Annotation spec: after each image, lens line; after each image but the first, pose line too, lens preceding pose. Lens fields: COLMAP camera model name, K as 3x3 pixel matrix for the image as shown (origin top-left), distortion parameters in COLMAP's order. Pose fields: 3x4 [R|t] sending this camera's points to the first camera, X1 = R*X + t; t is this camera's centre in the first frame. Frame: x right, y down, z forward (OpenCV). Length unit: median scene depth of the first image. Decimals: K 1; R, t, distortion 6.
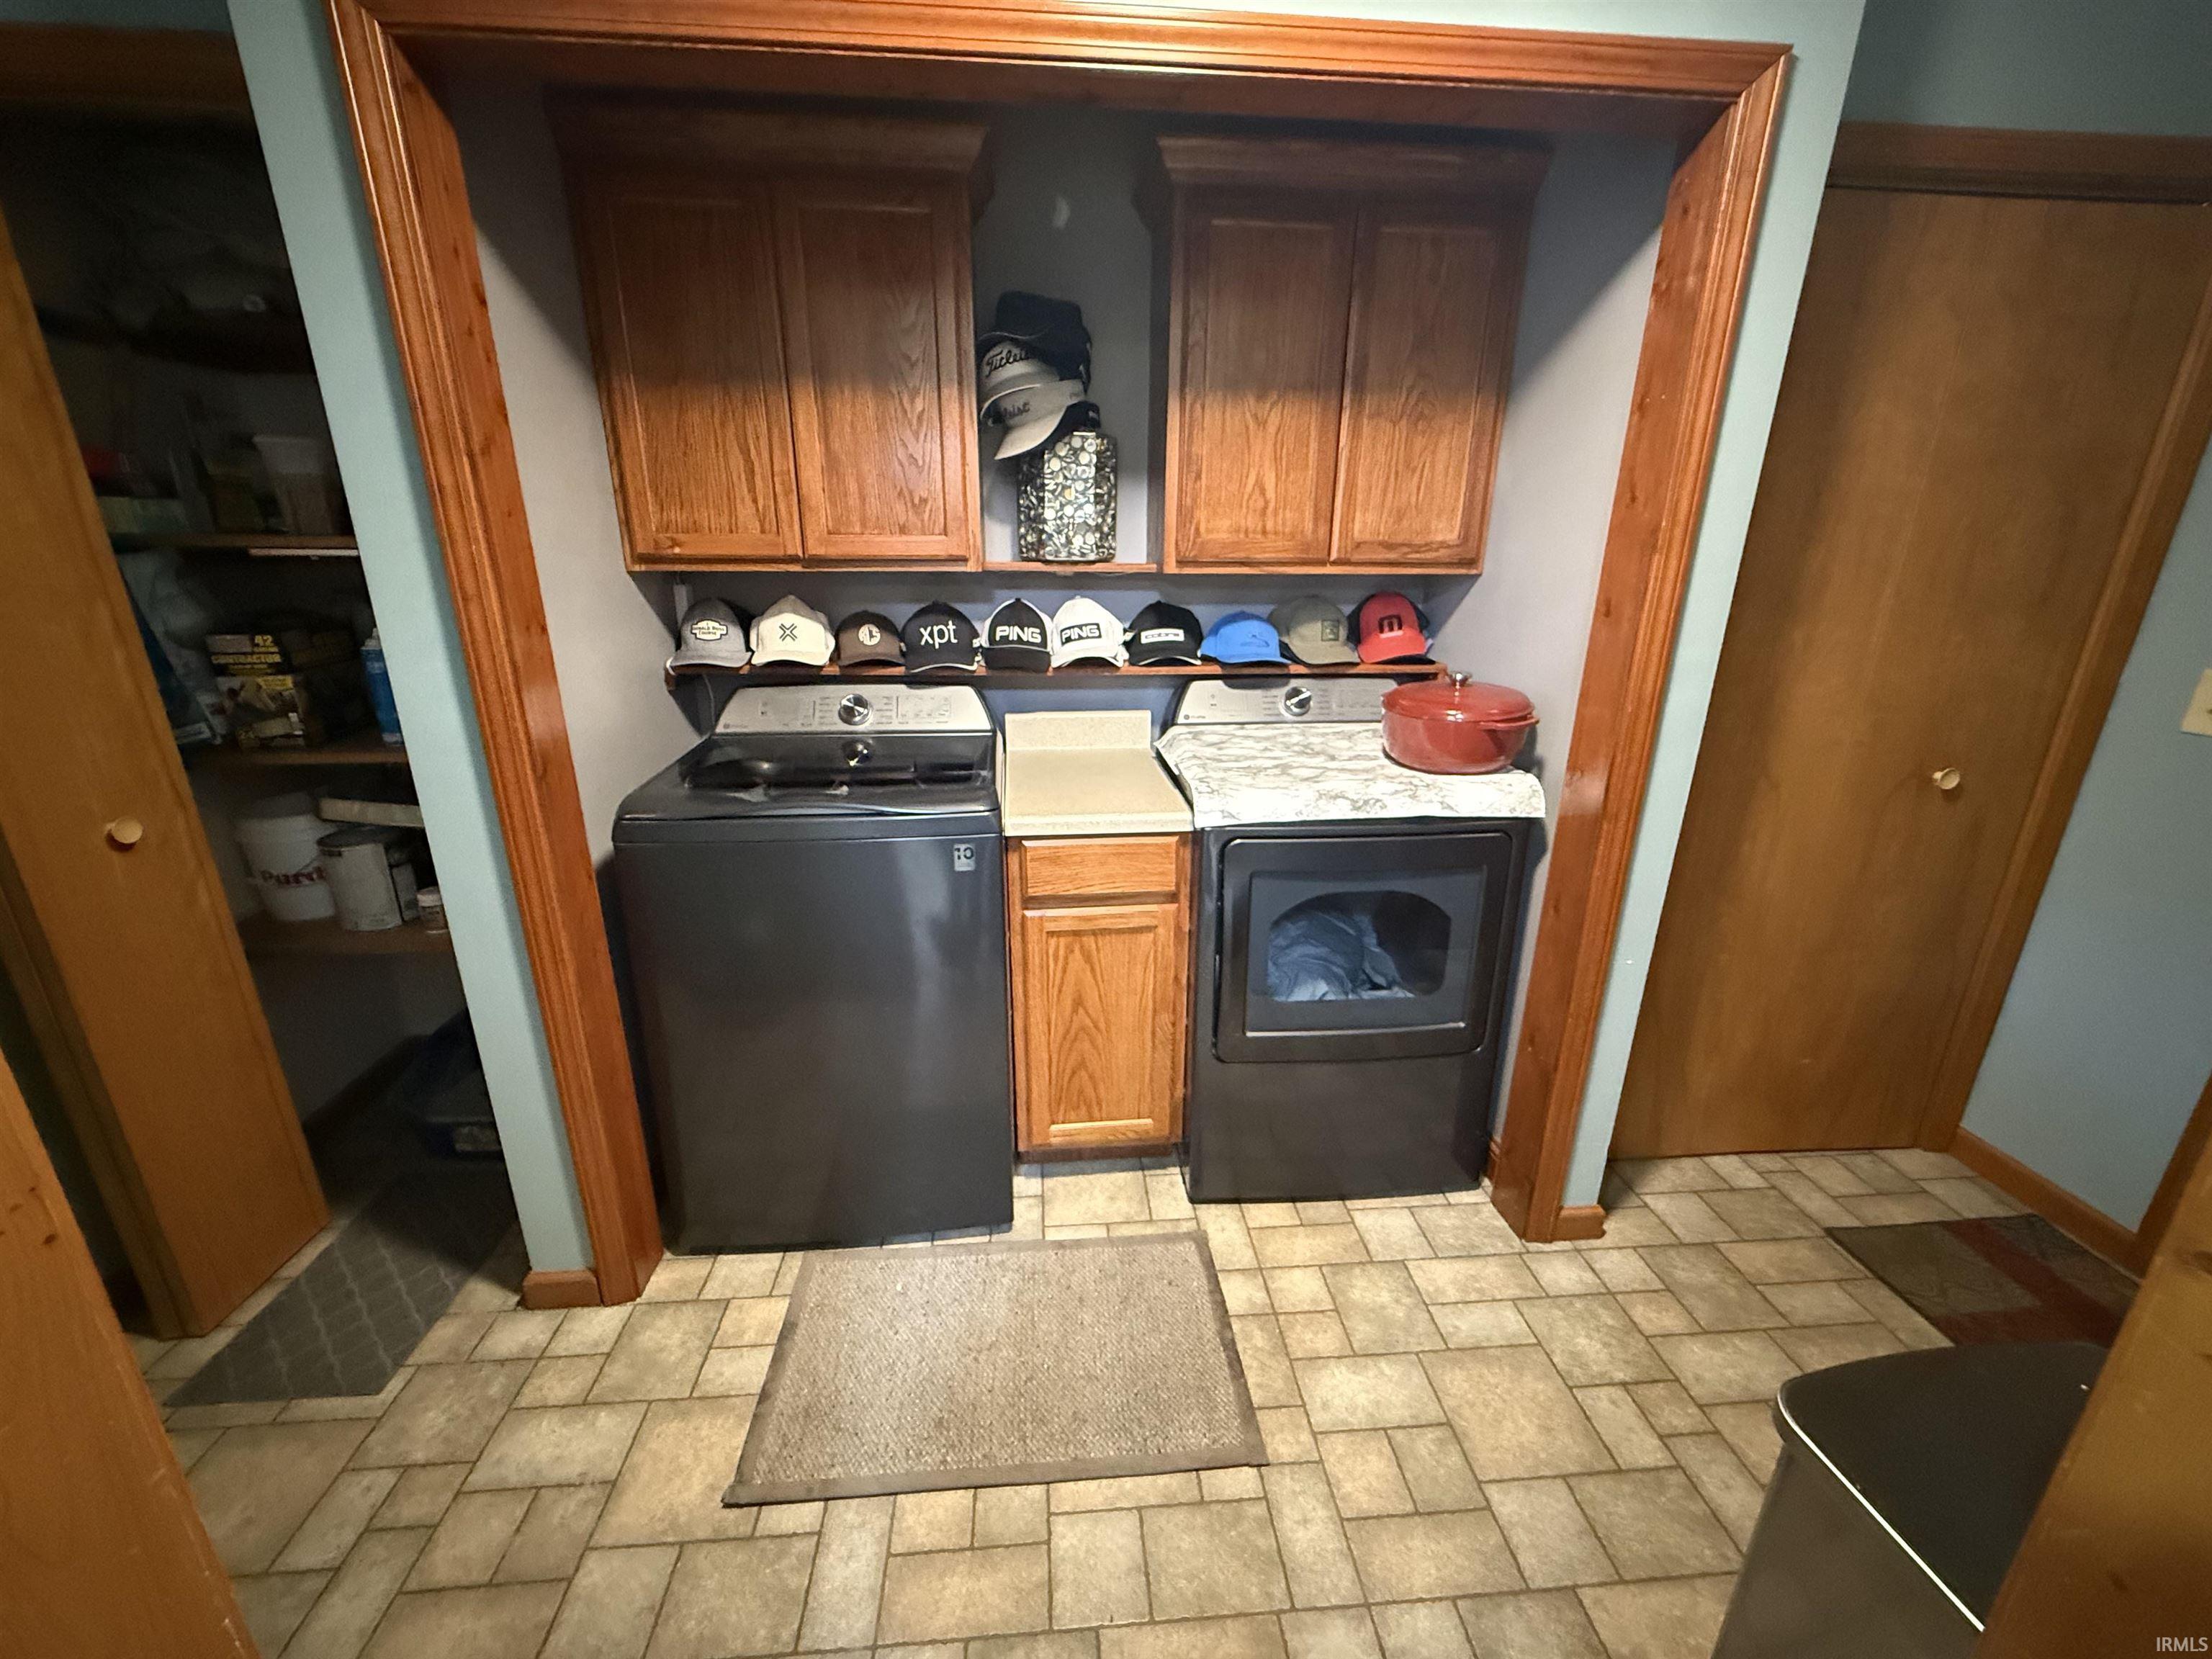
lens RADIAL K [[878.9, 0, 1101.4], [0, 878.9, 831.5], [0, 0, 1]] dist [0.001250, 0.000464]
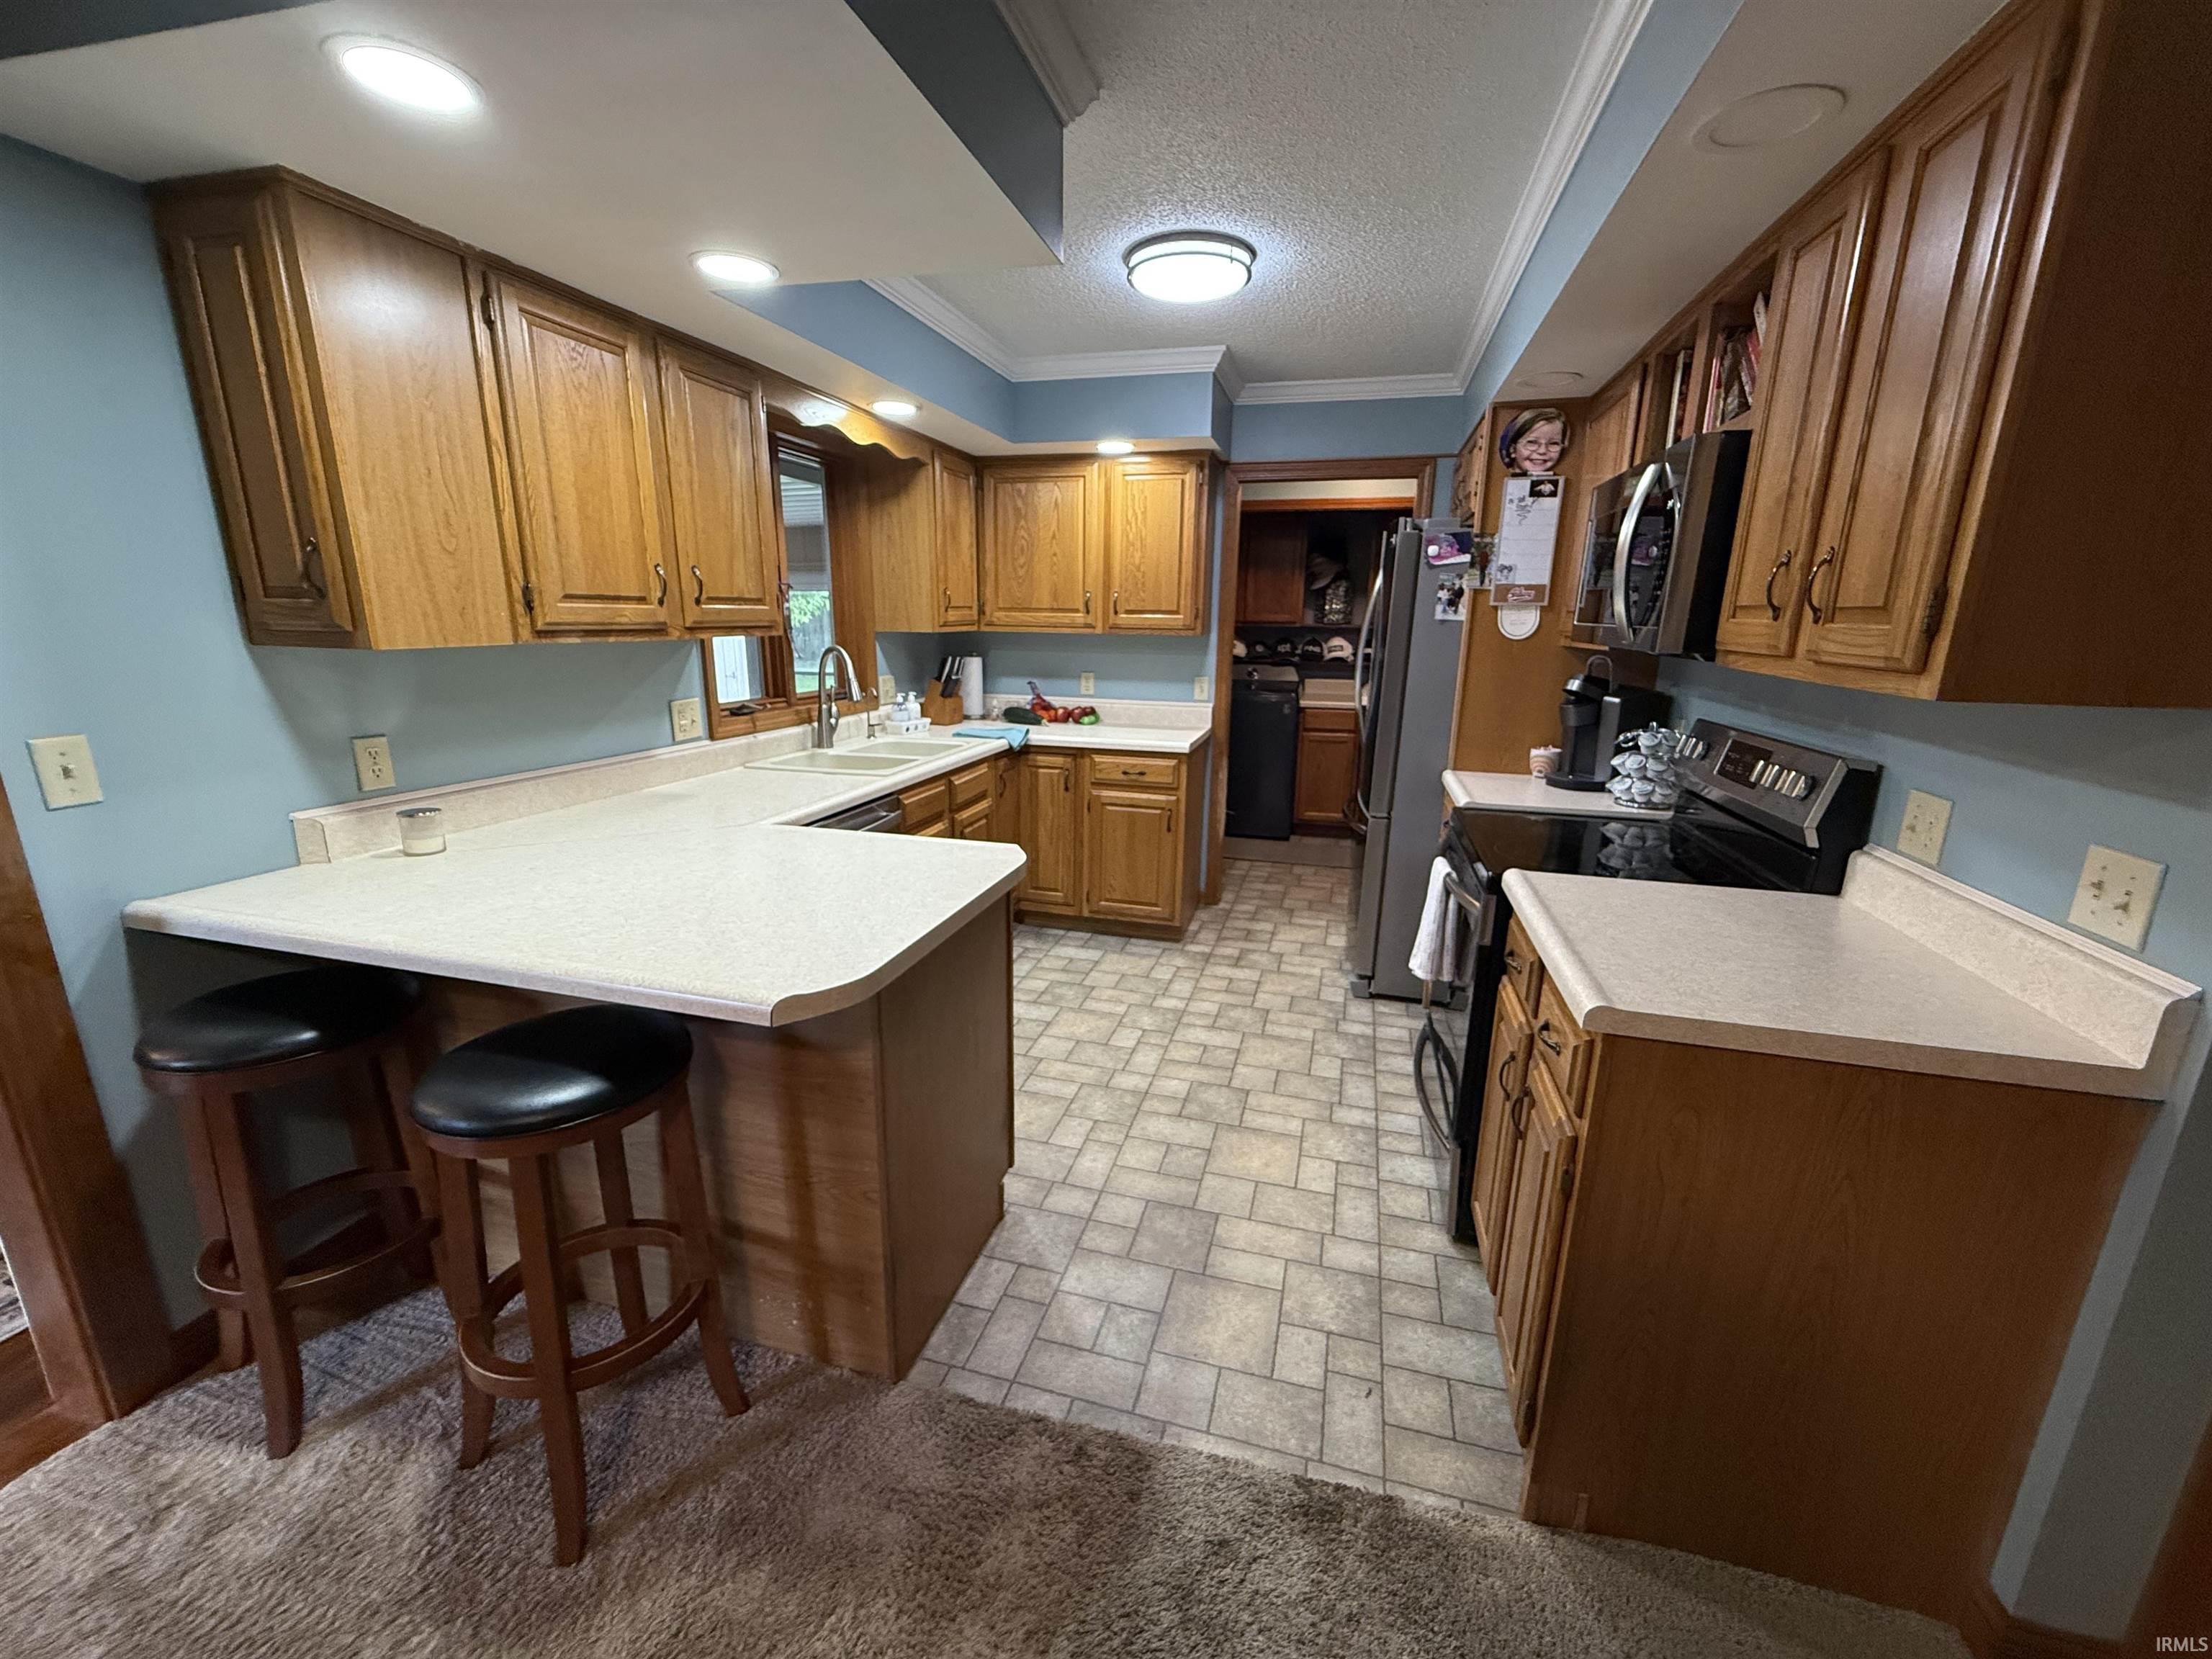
lens RADIAL K [[878.9, 0, 1112.9], [0, 878.9, 829.7], [0, 0, 1]] dist [0.001250, 0.000464]
pose [[0.941100, 0.089104, -0.326177, 0.274450], [-0.112955, 0.992083, -0.054888, 0.580833], [0.318704, 0.088498, 0.943714, -1.818430]]
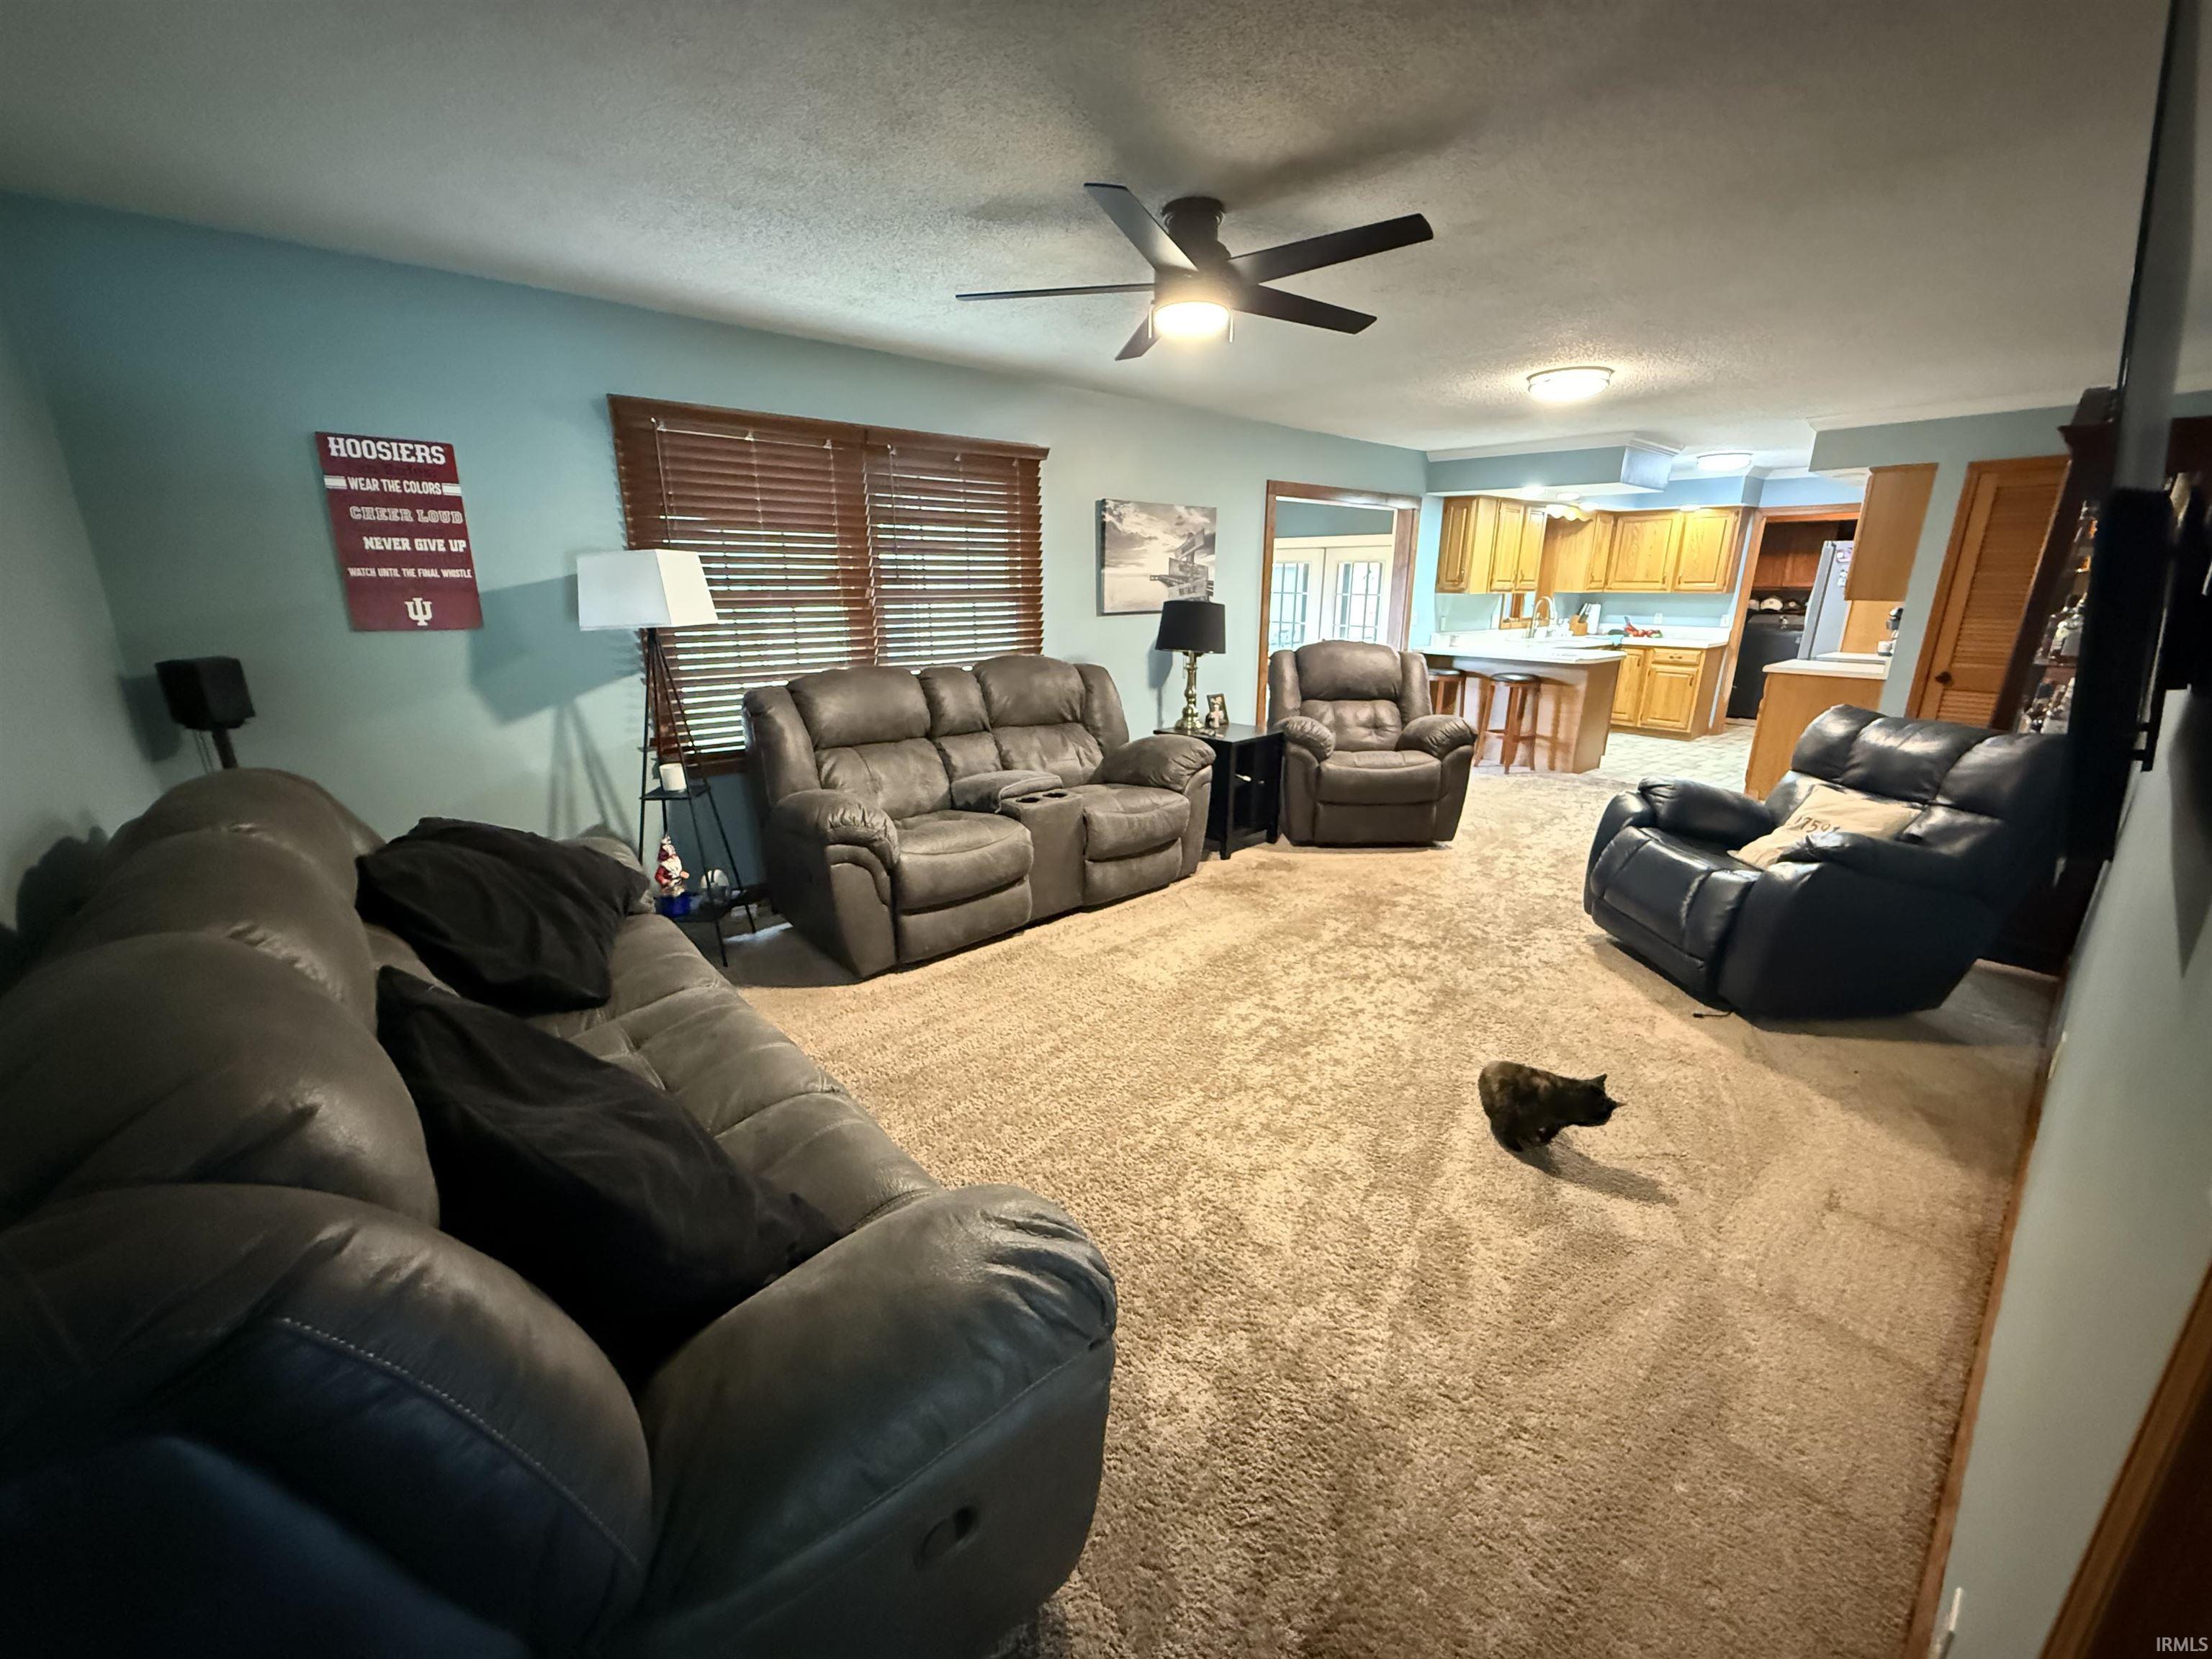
lens RADIAL K [[878.9, 0, 1099.7], [0, 878.9, 837.4], [0, 0, 1]] dist [0.001250, 0.000464]
pose [[0.593112, 0.222545, -0.773752, 1.876285], [-0.246259, 0.965126, 0.088820, 1.770445], [0.766534, 0.137864, 0.627231, -5.516911]]
